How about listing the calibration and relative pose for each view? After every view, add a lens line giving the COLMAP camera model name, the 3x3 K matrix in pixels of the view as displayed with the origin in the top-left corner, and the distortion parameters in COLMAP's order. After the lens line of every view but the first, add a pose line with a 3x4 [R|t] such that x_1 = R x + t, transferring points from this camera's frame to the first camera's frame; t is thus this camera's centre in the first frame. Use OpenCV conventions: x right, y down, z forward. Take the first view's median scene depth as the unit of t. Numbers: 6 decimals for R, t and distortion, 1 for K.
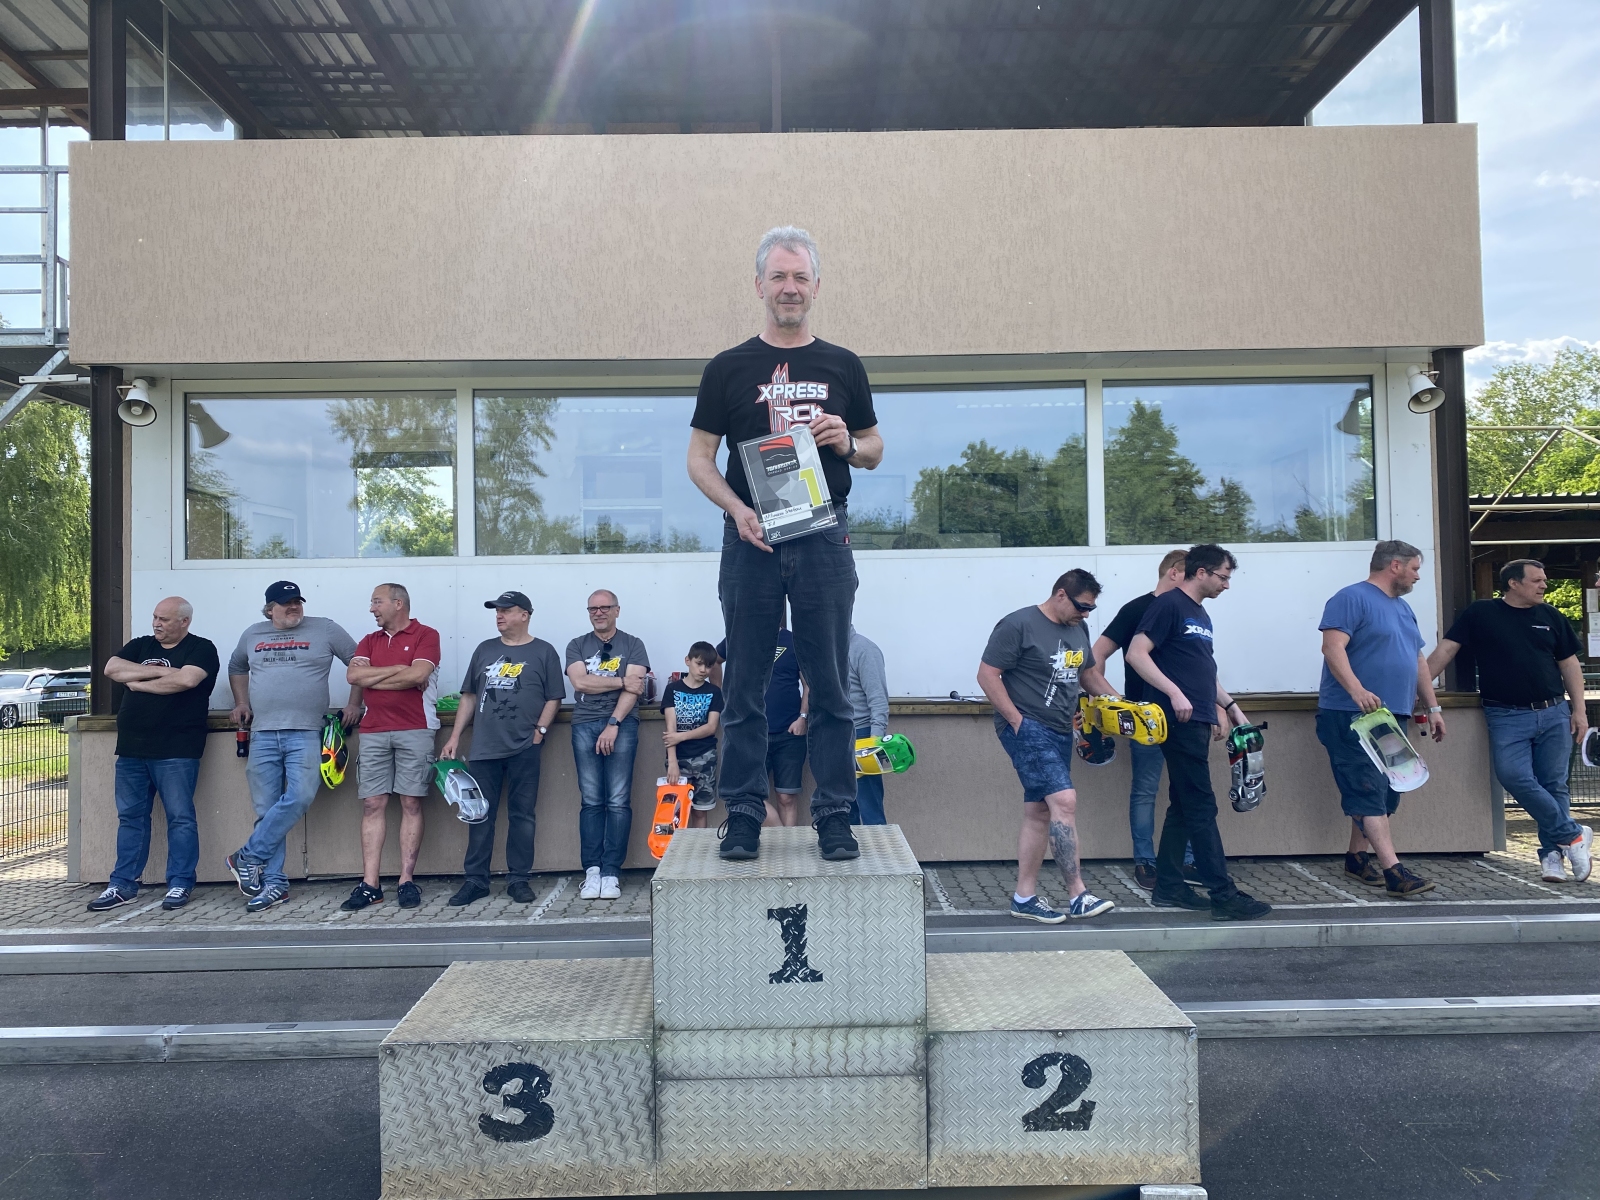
lens RADIAL K [[1238.9, 0, 807.3], [0, 1238.9, 602.6], [0, 0, 1]] dist [-0.018602, 0.021794]
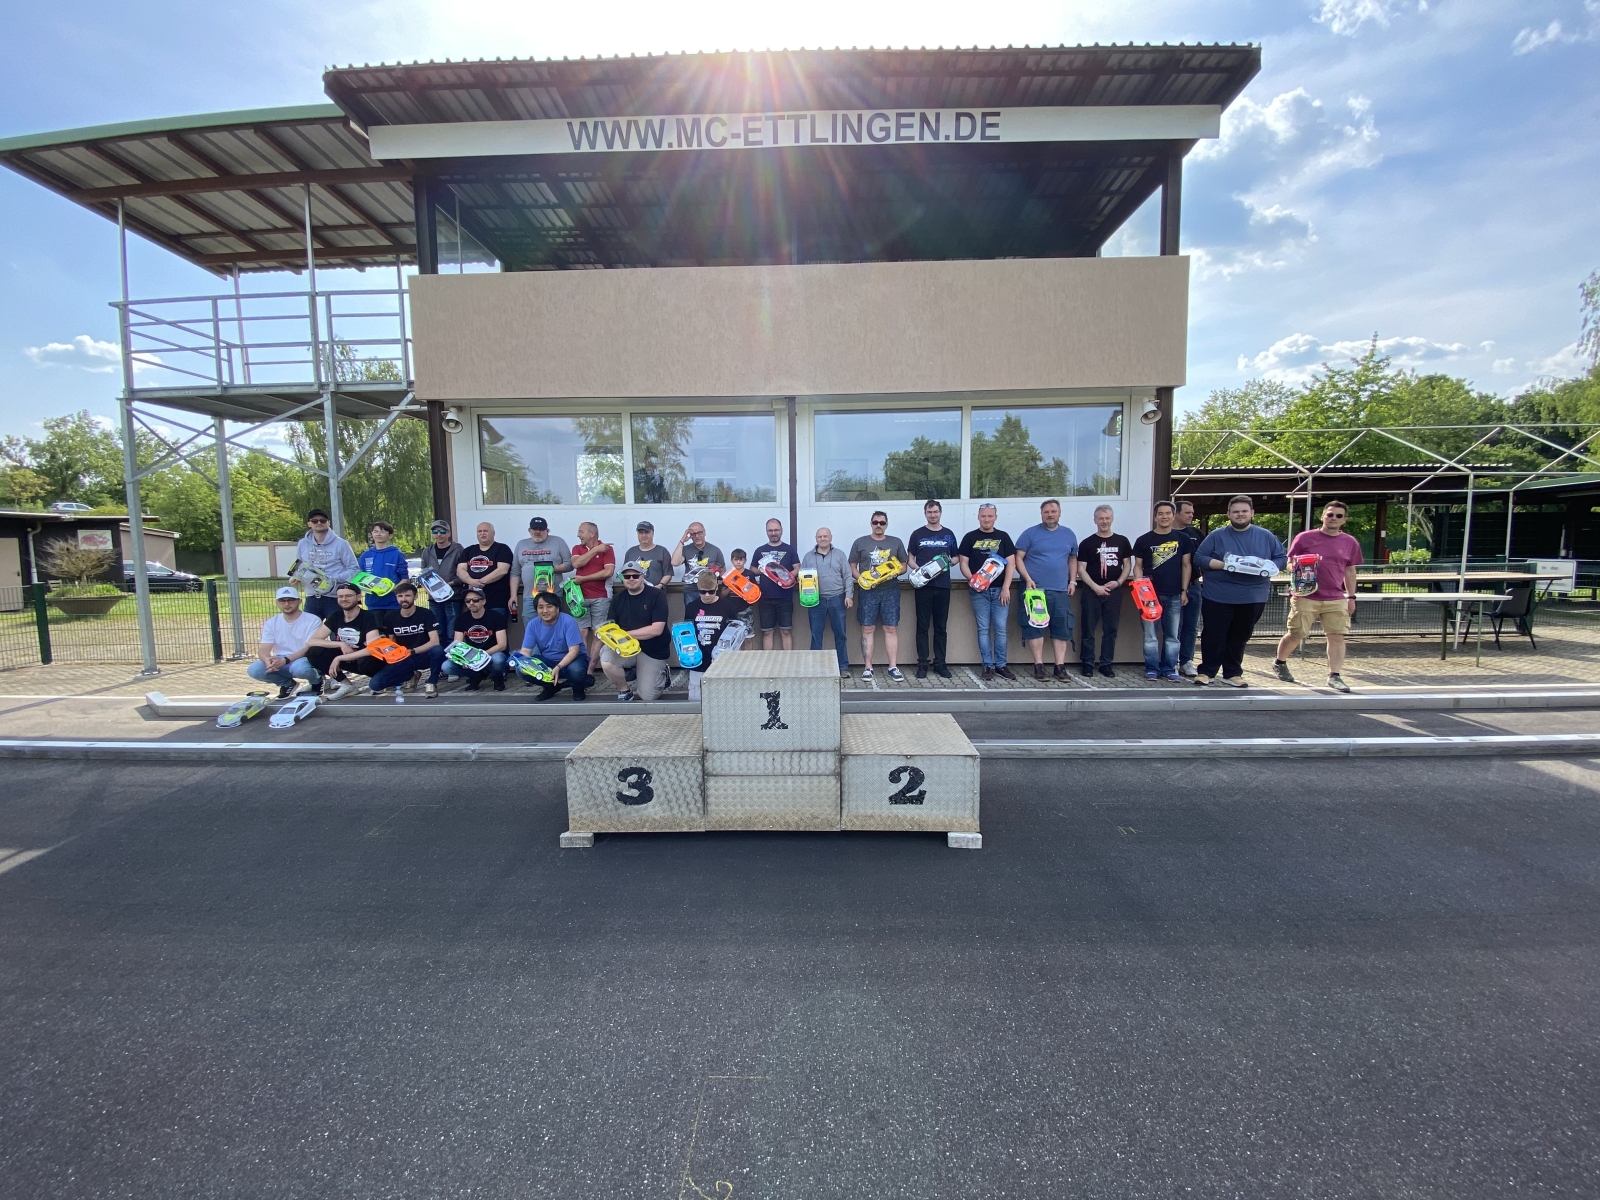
lens RADIAL K [[651.0, 0, 805.9], [0, 651.0, 606.0], [0, 0, 1]] dist [0.000289, -0.004621]
pose [[0.999302, 0.007698, -0.036558, 0.034287], [-0.003077, 0.992177, 0.124798, -0.007031], [0.037232, -0.124599, 0.991508, 0.001682]]
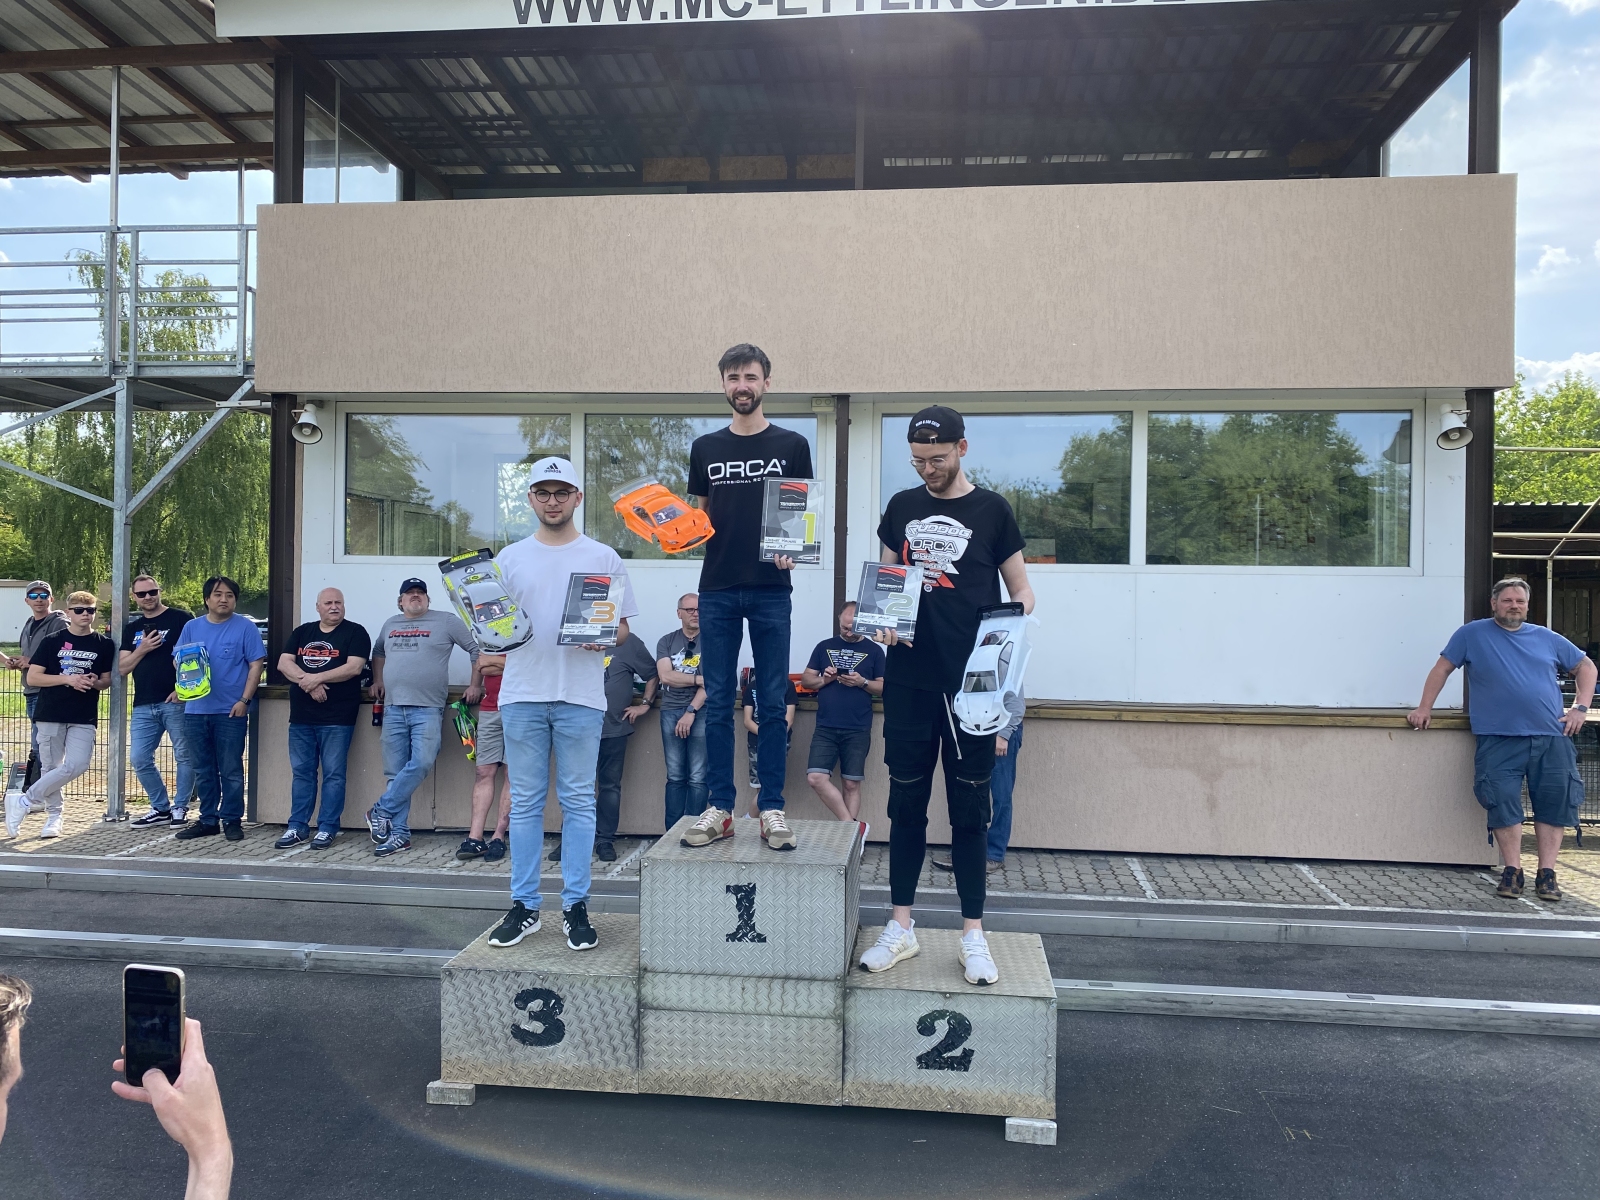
lens RADIAL K [[1238.9, 0, 809.7], [0, 1238.9, 600.1], [0, 0, 1]] dist [-0.018602, 0.021794]
pose [[0.991458, 0.031467, -0.126576, 0.094365], [-0.027818, 0.999148, 0.030498, -0.043123], [0.127428, -0.026717, 0.991488, -0.125147]]
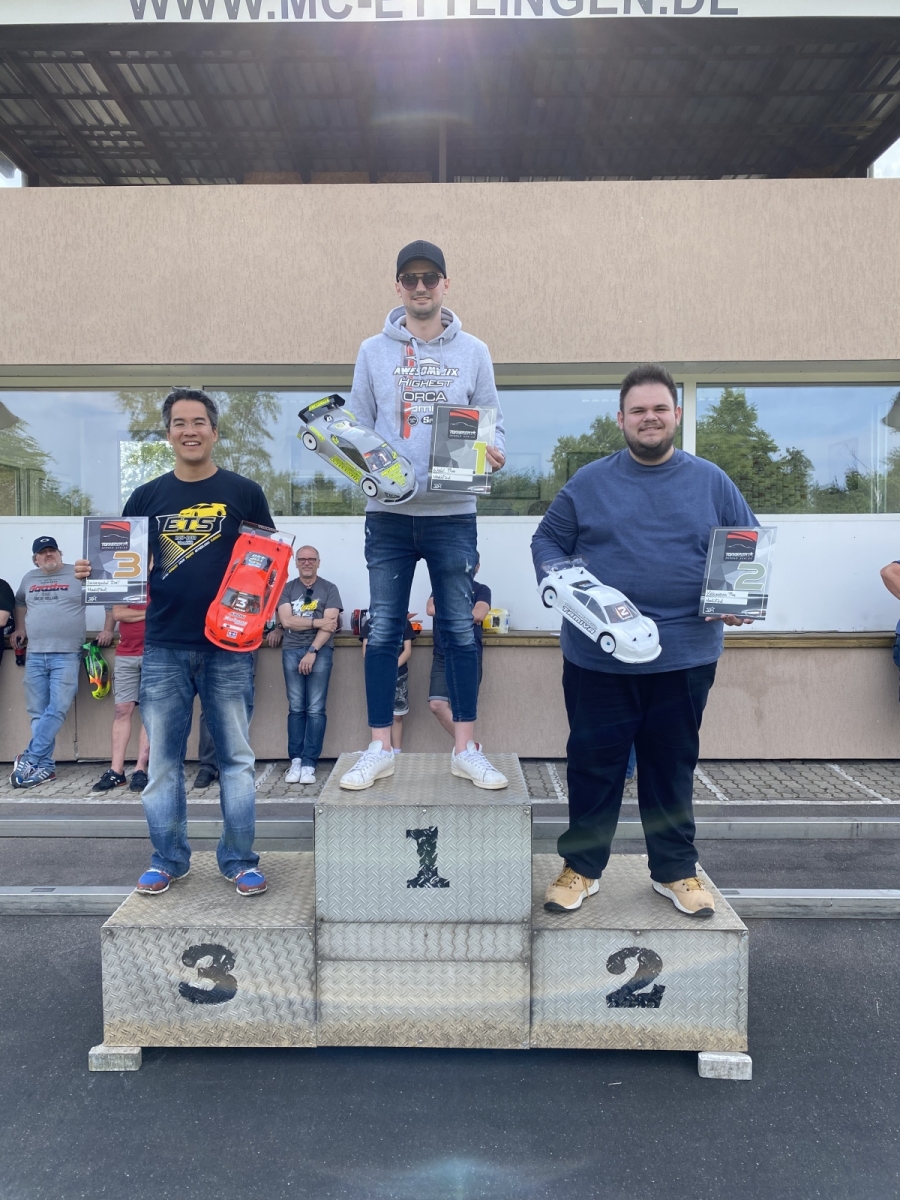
lens RADIAL K [[929.2, 0, 443.1], [0, 929.2, 594.1], [0, 0, 1]] dist [-0.018602, 0.021794]
pose [[0.999392, 0.016041, -0.030954, 0.013512], [-0.014054, 0.997892, 0.063364, -0.022635], [0.031905, -0.062890, 0.997510, 0.034552]]
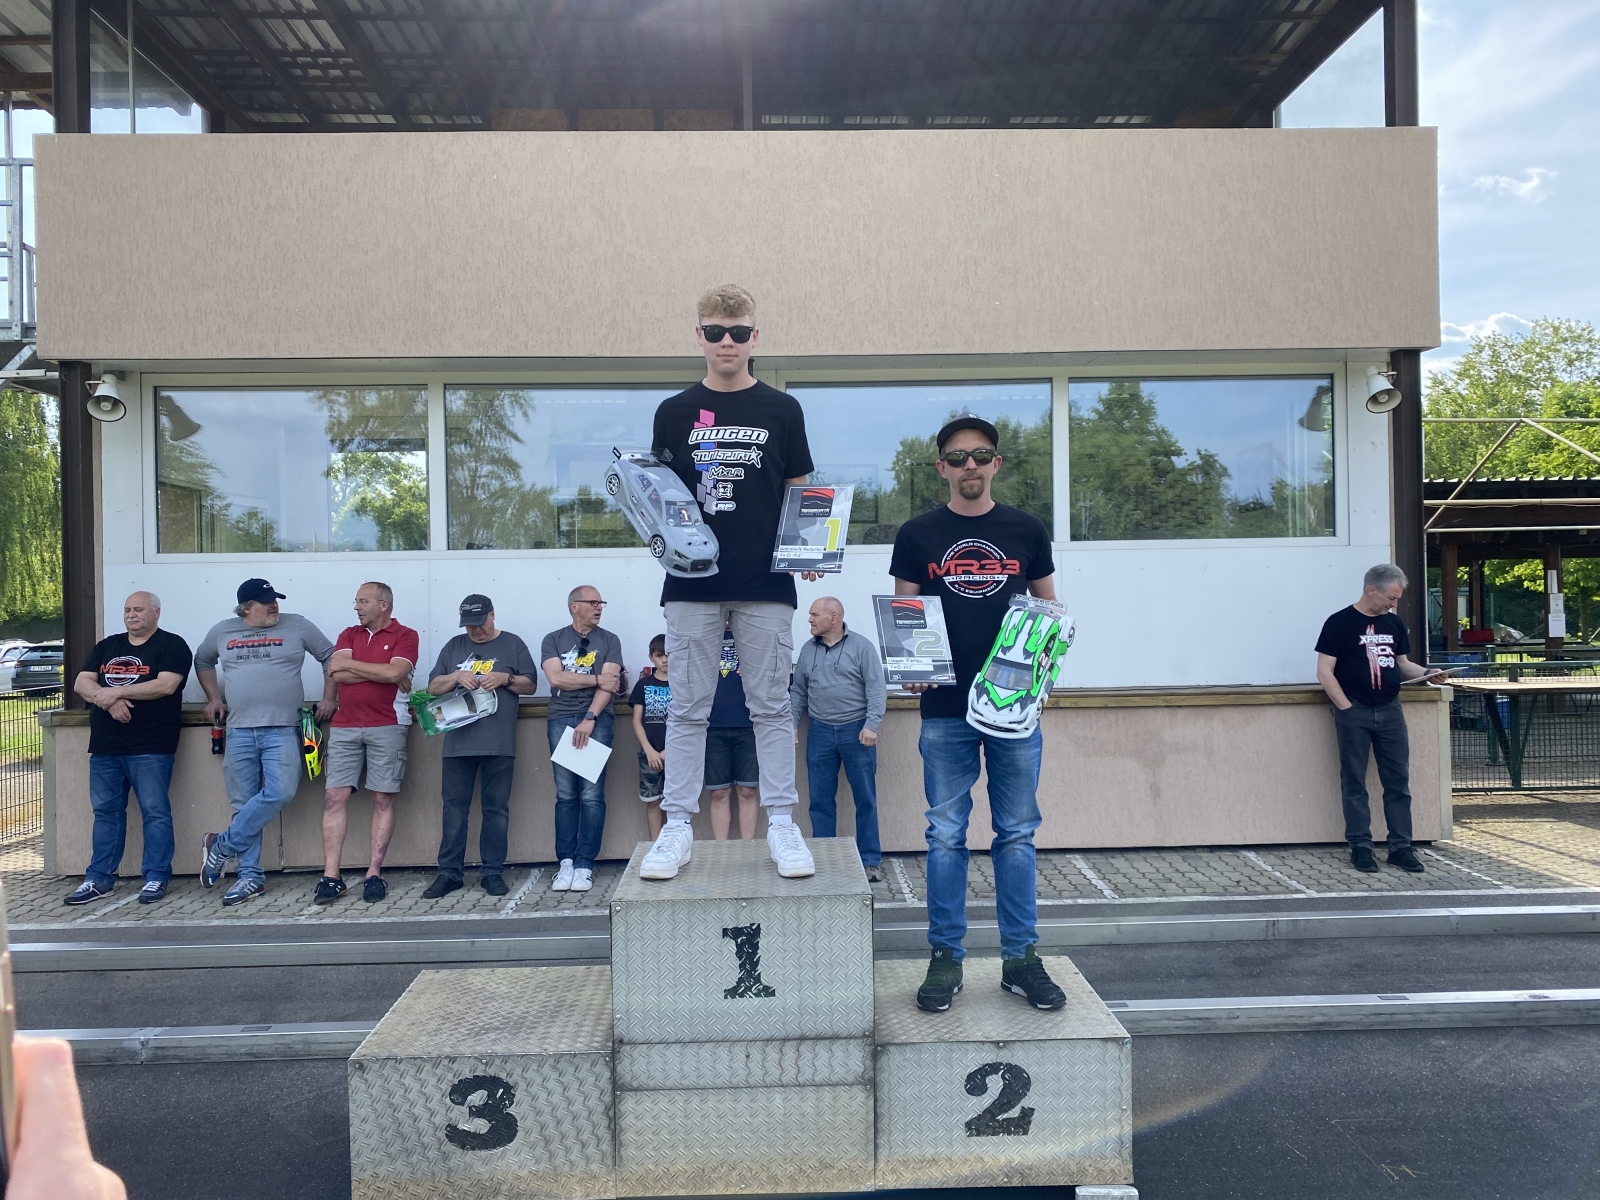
lens RADIAL K [[1238.9, 0, 814.8], [0, 1238.9, 605.2], [0, 0, 1]] dist [-0.018602, 0.021794]
pose [[0.999792, 0.001021, 0.020391, 0.010801], [-0.001616, 0.999573, 0.029185, -0.024490], [-0.020352, -0.029212, 0.999366, -0.016003]]
